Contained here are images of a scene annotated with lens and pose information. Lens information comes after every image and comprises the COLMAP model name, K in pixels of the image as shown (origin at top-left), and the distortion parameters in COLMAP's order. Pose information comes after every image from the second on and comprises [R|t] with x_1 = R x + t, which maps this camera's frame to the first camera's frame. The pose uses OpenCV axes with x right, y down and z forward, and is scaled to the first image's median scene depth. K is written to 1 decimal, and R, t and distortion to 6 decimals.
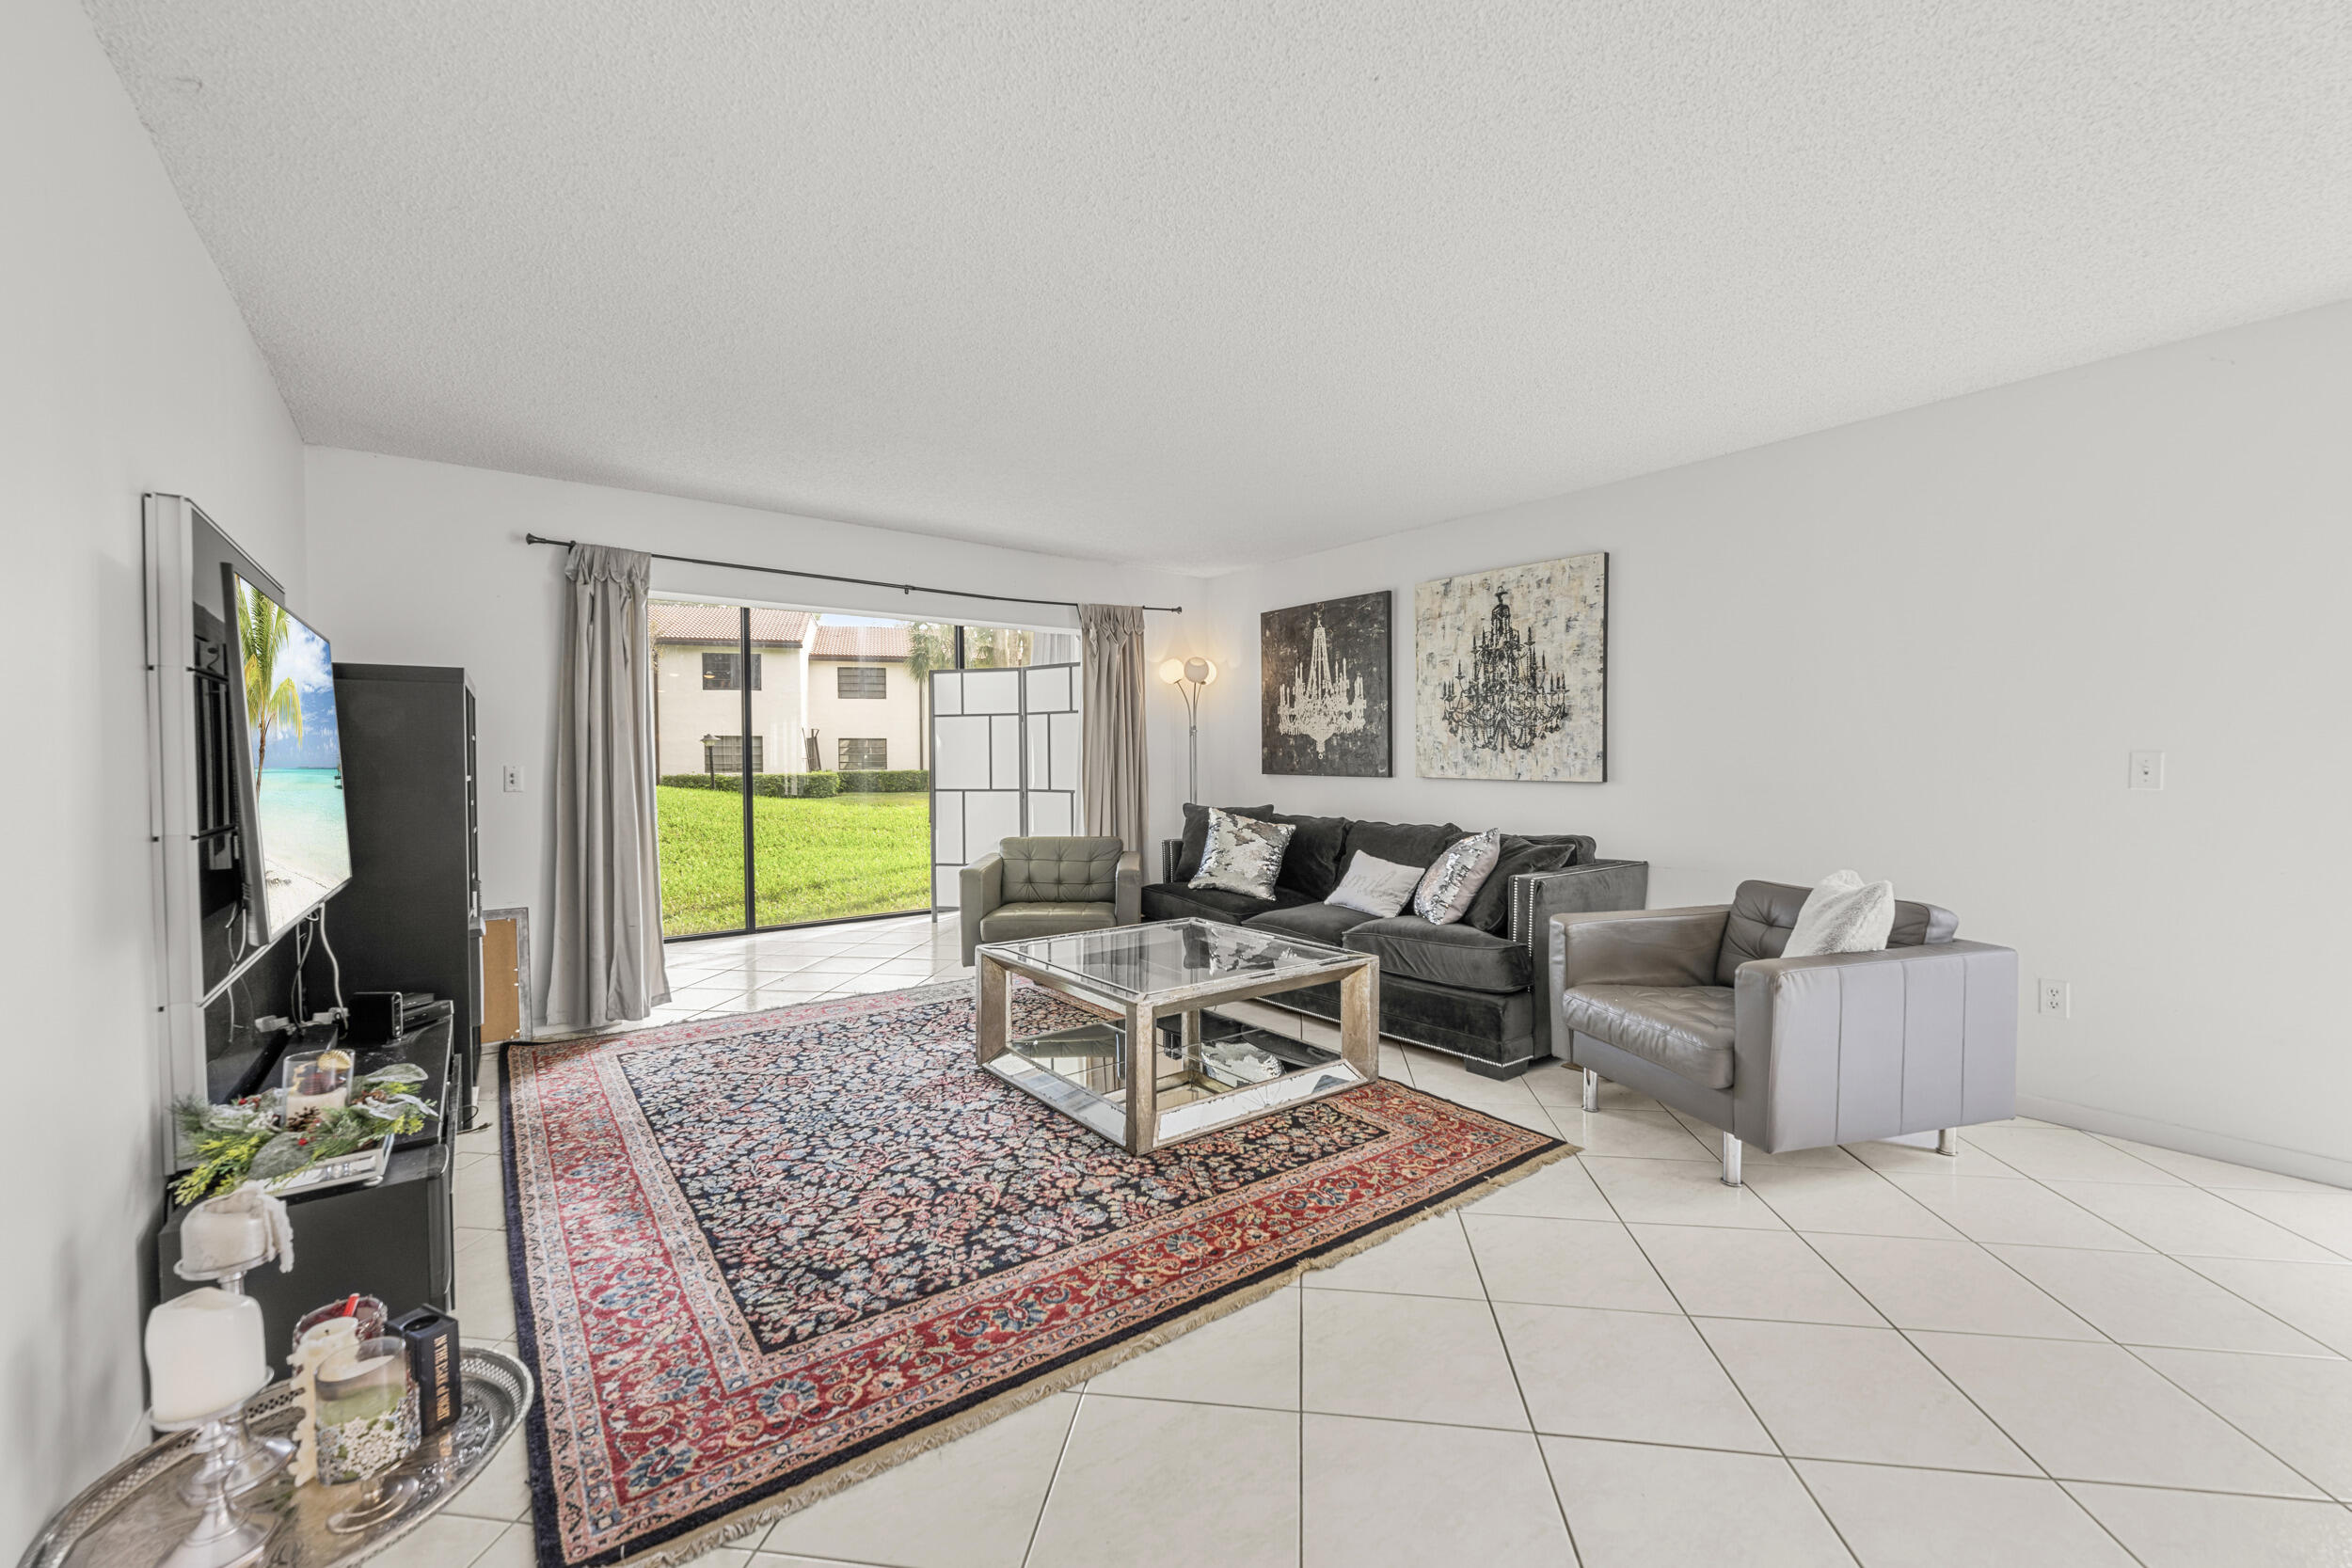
lens RADIAL K [[932.2, 0, 1172.9], [0, 932.2, 783.0], [0, 0, 1]] dist [-0.000090, -0.000240]
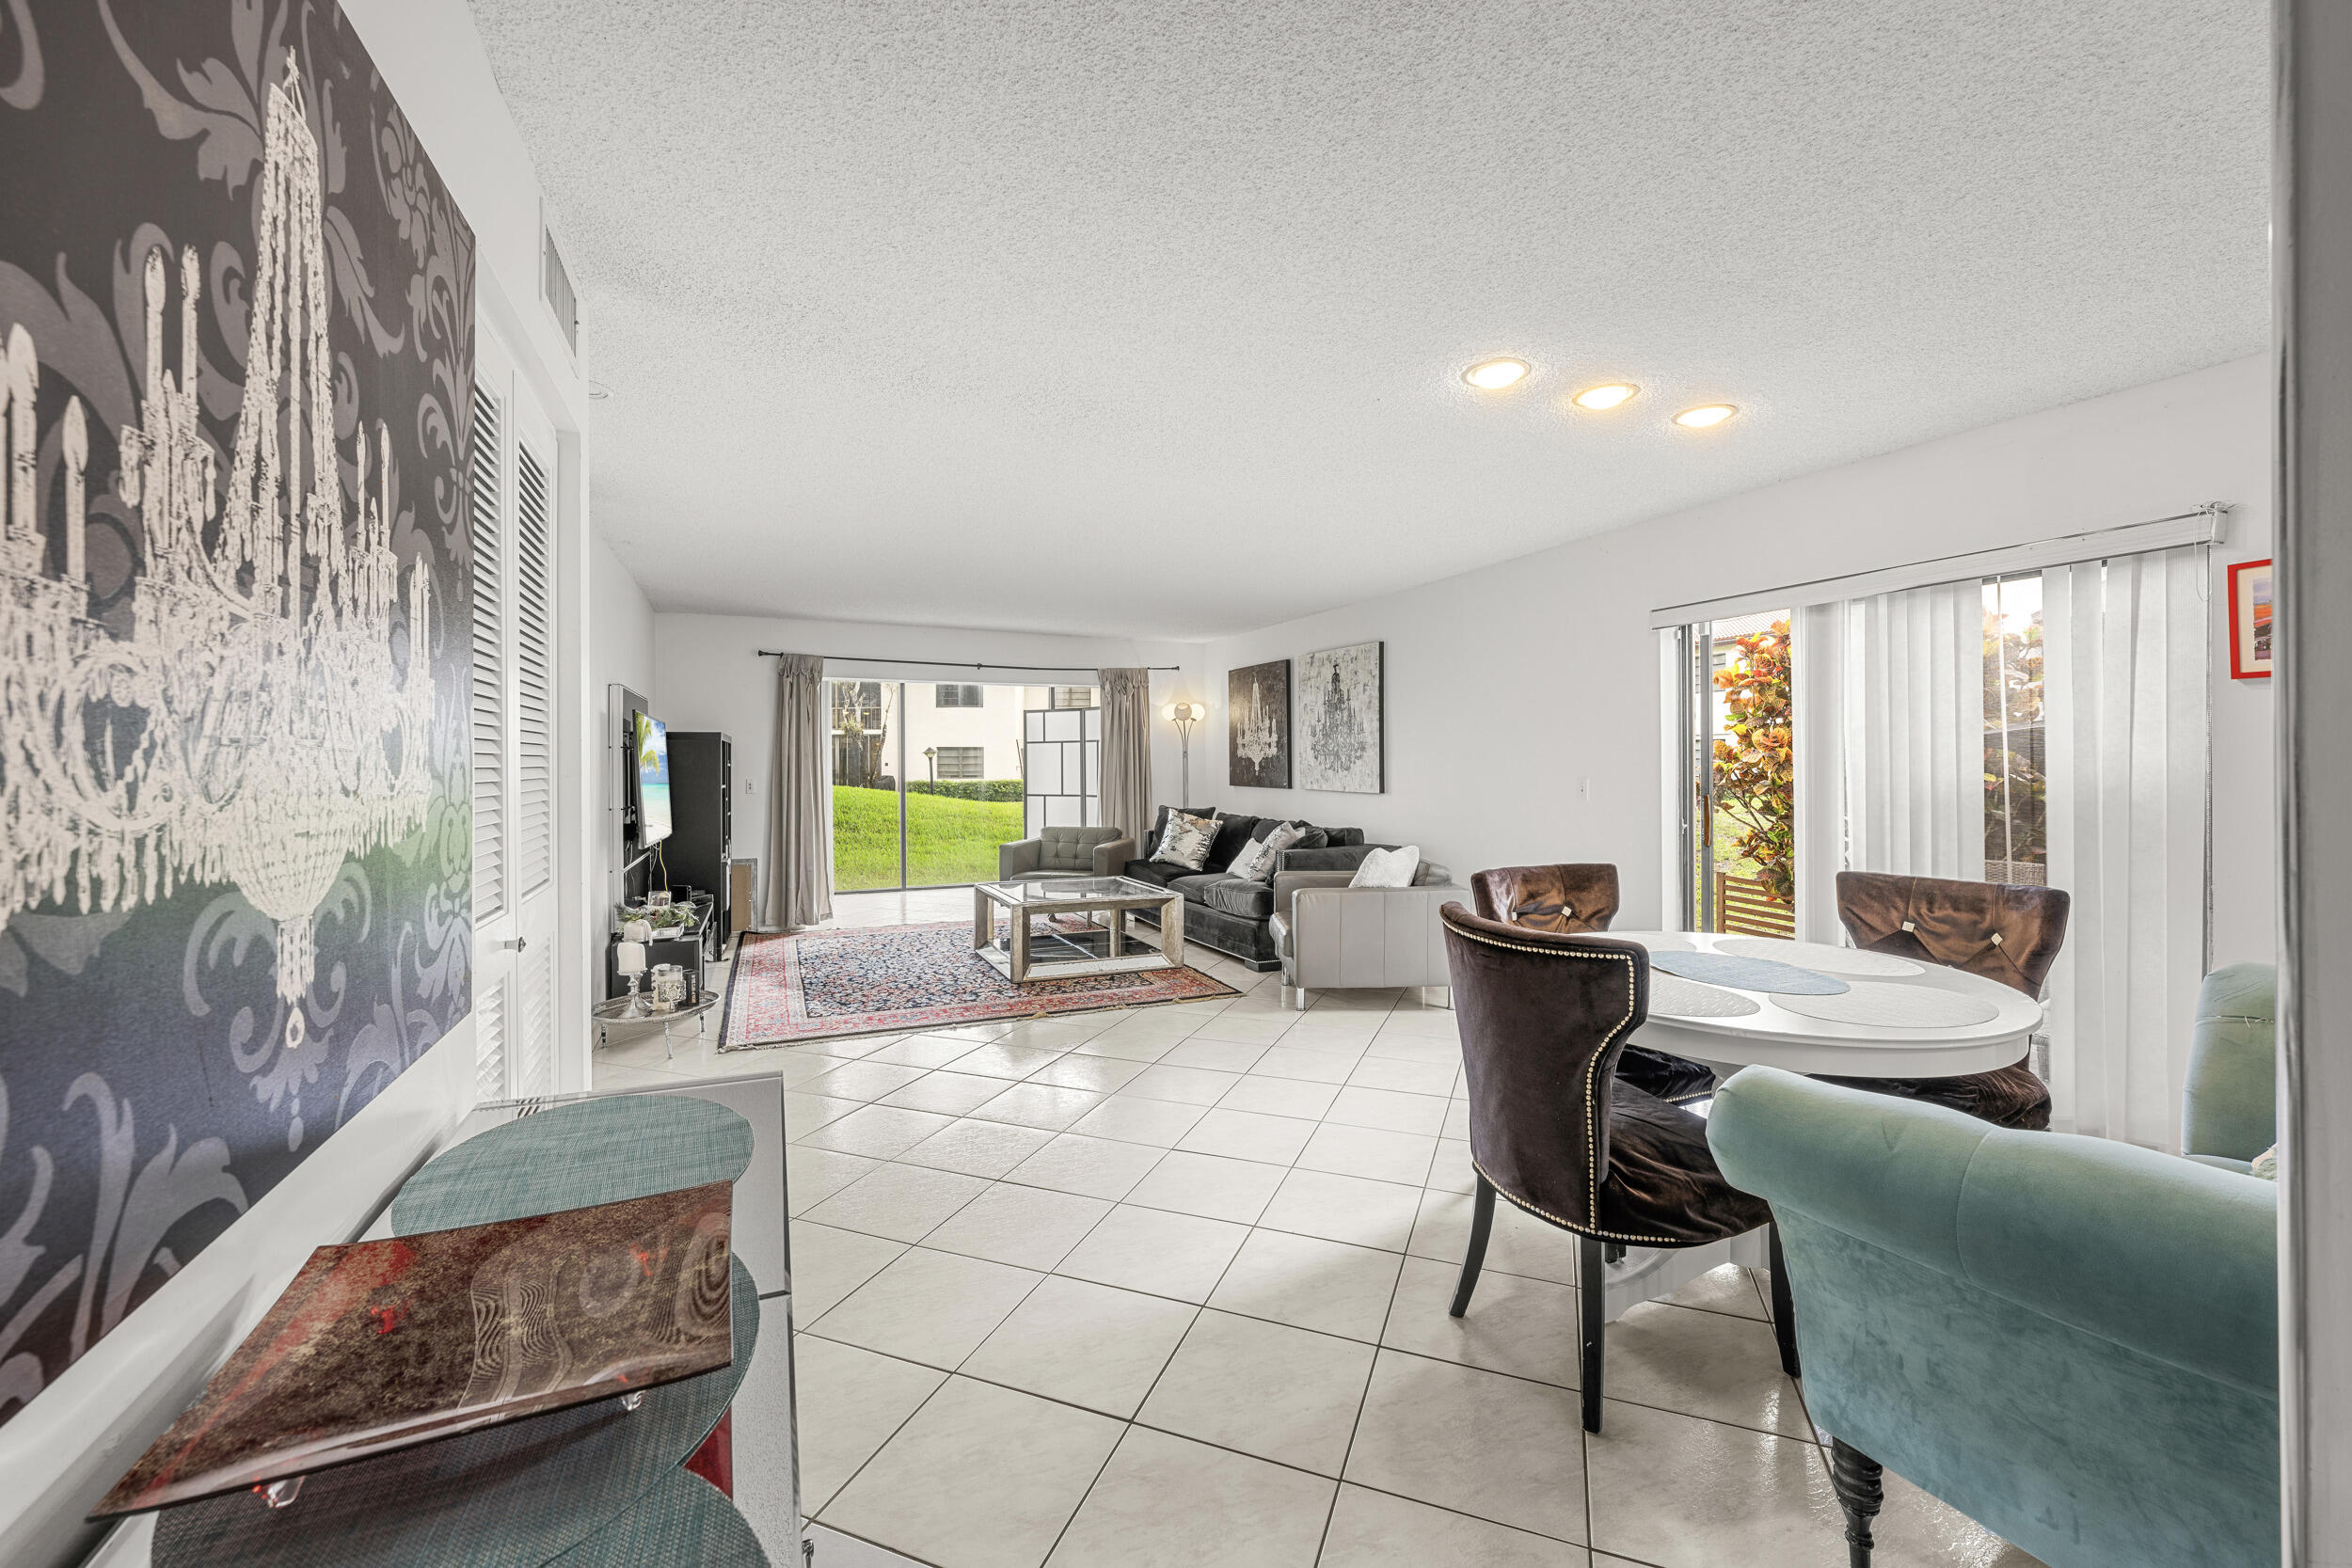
lens RADIAL K [[932.2, 0, 1180.6], [0, 932.2, 774.7], [0, 0, 1]] dist [-0.000090, -0.000240]
pose [[0.974771, 0.003384, -0.223181, 0.438302], [-0.007029, 0.999855, -0.015541, -0.004254], [0.223096, 0.016718, 0.974653, -0.494369]]
